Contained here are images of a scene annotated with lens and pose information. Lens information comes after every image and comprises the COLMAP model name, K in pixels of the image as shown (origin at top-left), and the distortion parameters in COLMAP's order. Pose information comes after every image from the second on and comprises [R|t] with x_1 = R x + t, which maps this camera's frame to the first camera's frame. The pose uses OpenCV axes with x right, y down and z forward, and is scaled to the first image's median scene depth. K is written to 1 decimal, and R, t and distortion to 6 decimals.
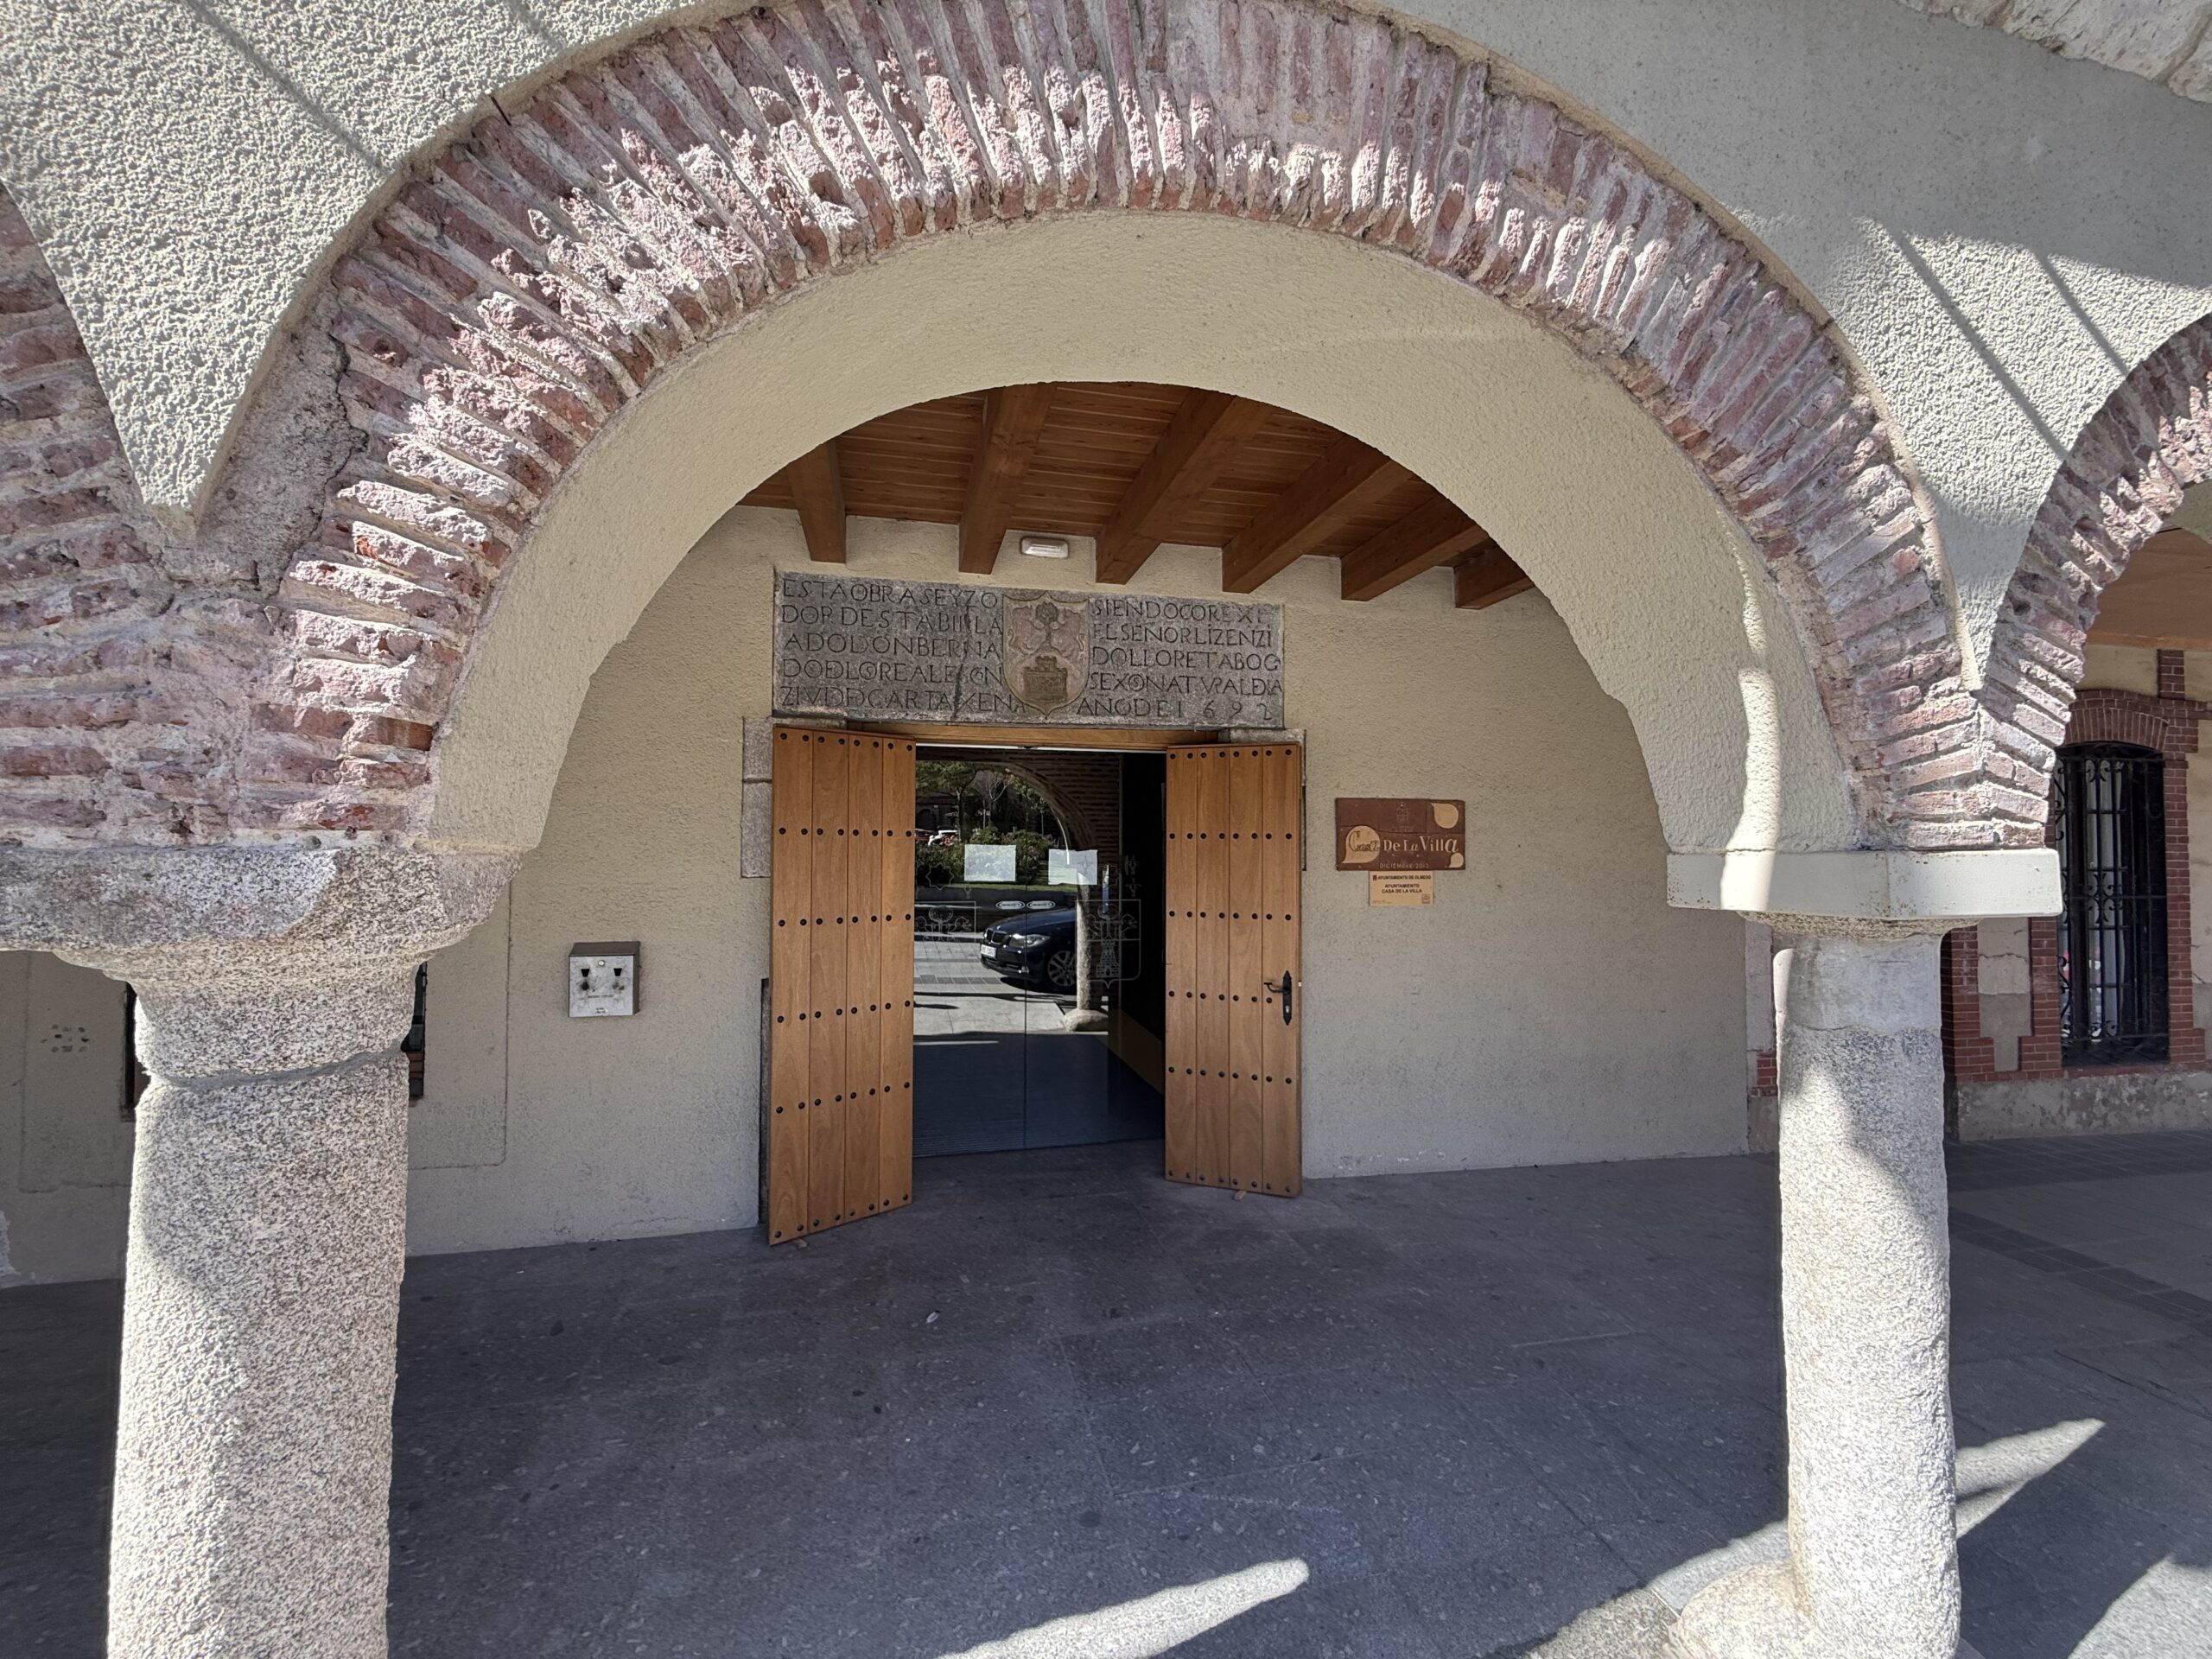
lens RADIAL K [[876.6, 0, 1089.3], [0, 876.6, 827.6], [0, 0, 1]] dist [-0.000656, 0.000254]
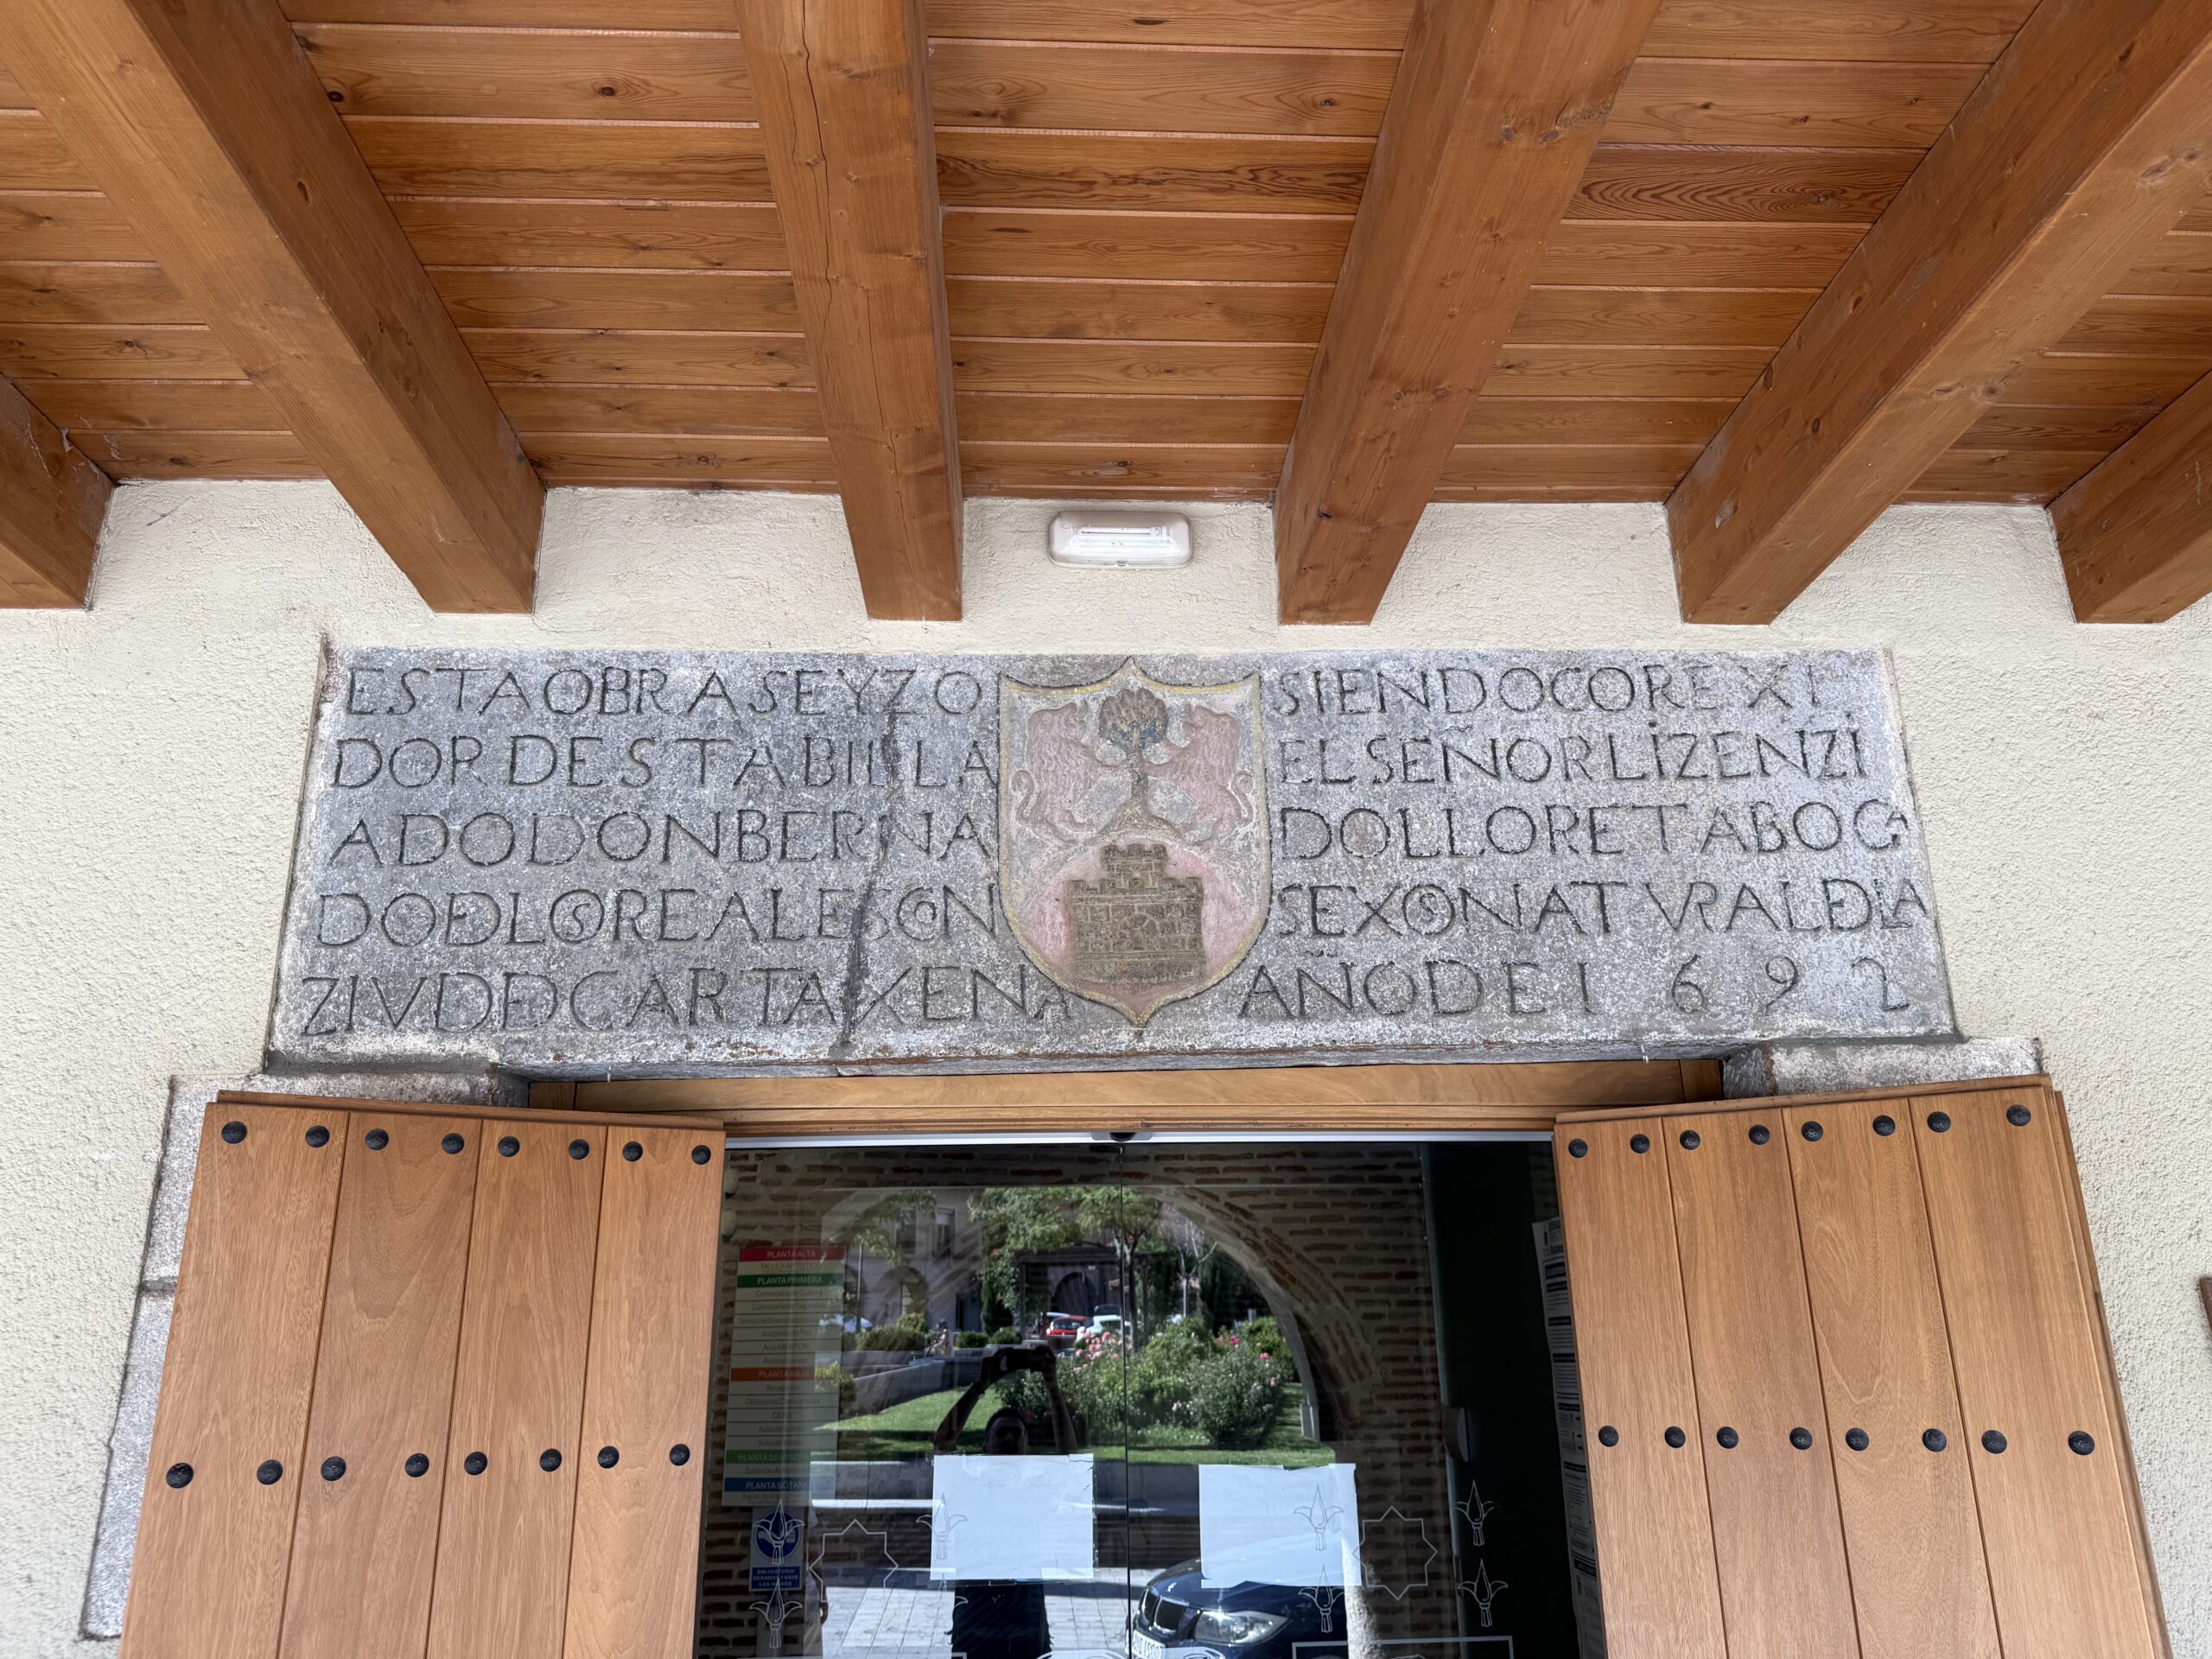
lens RADIAL K [[1548.6, 0, 1102.9], [0, 1548.6, 831.5], [0, 0, 1]] dist [0.046625, -0.031156]
pose [[0.983167, -0.075176, -0.166527, 0.034256], [0.023803, 0.956364, -0.291205, -0.035247], [0.181152, 0.282340, 0.942055, 0.462207]]
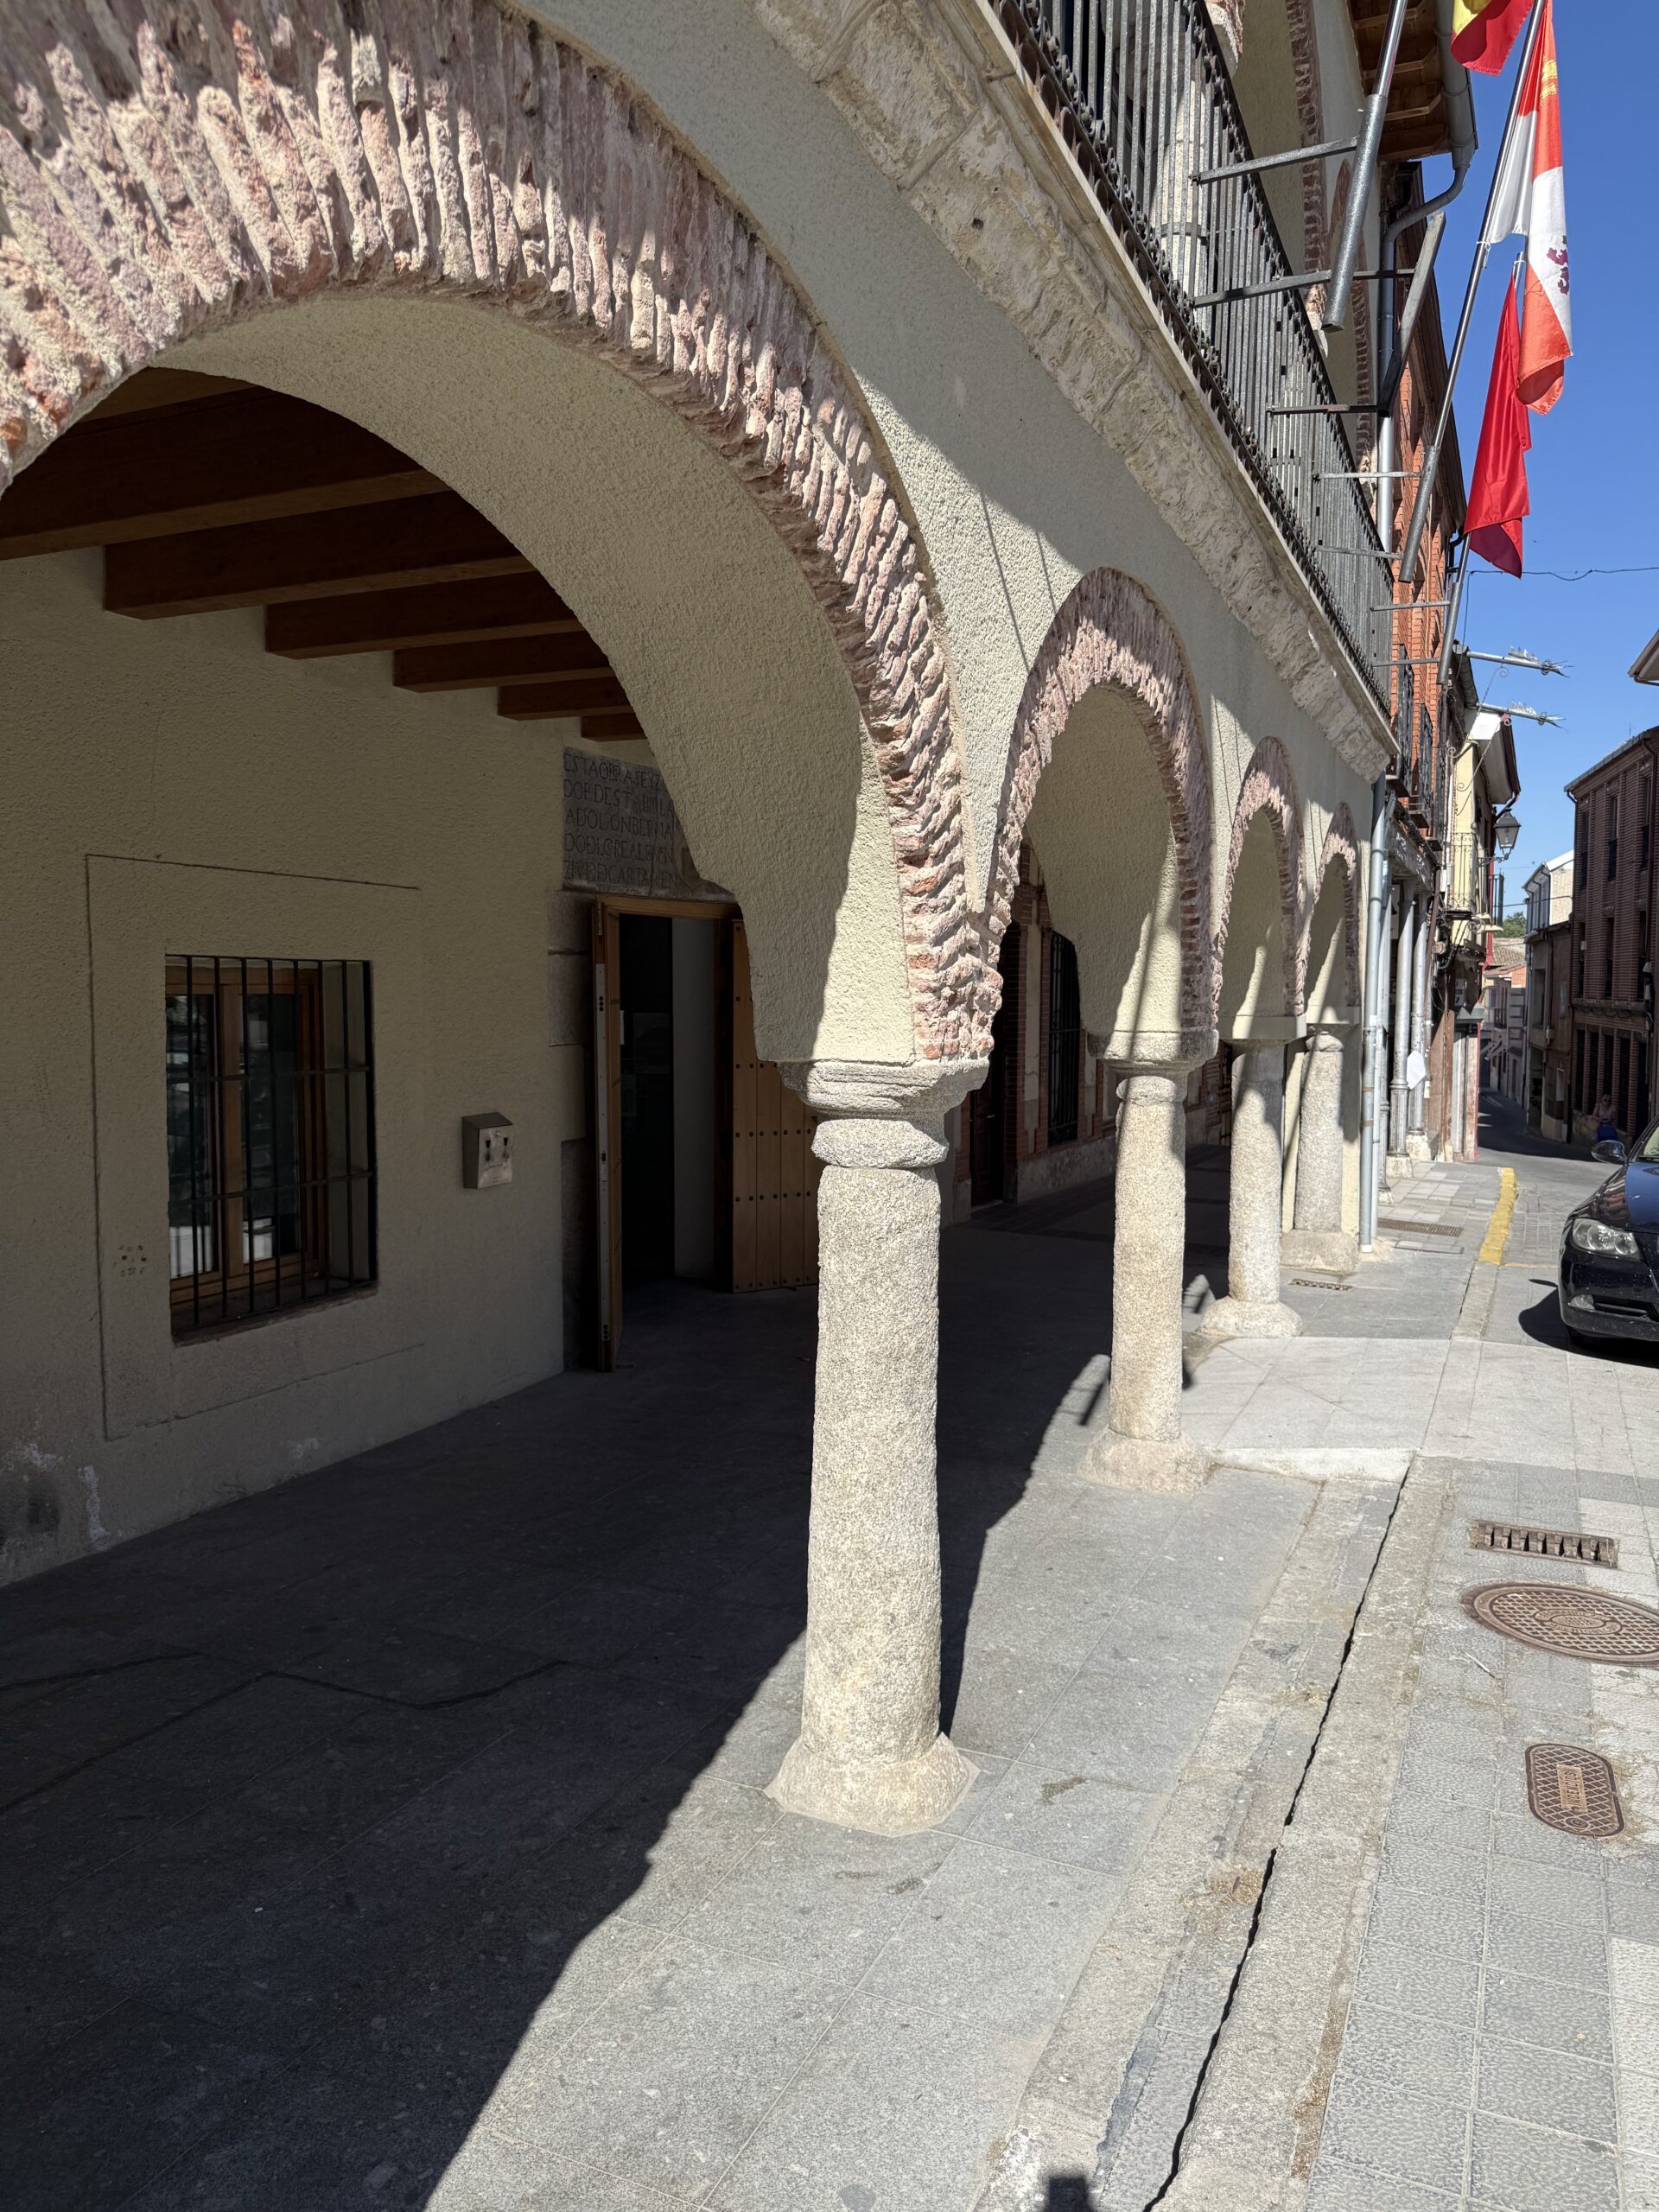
lens RADIAL K [[1548.6, 0, 840.2], [0, 1548.6, 1098.1], [0, 0, 1]] dist [0.046625, -0.031156]
pose [[0.603470, -0.059716, 0.795146, -1.506956], [-0.022465, 0.995523, 0.091814, -0.053035], [-0.797069, -0.073270, 0.599427, -0.342774]]
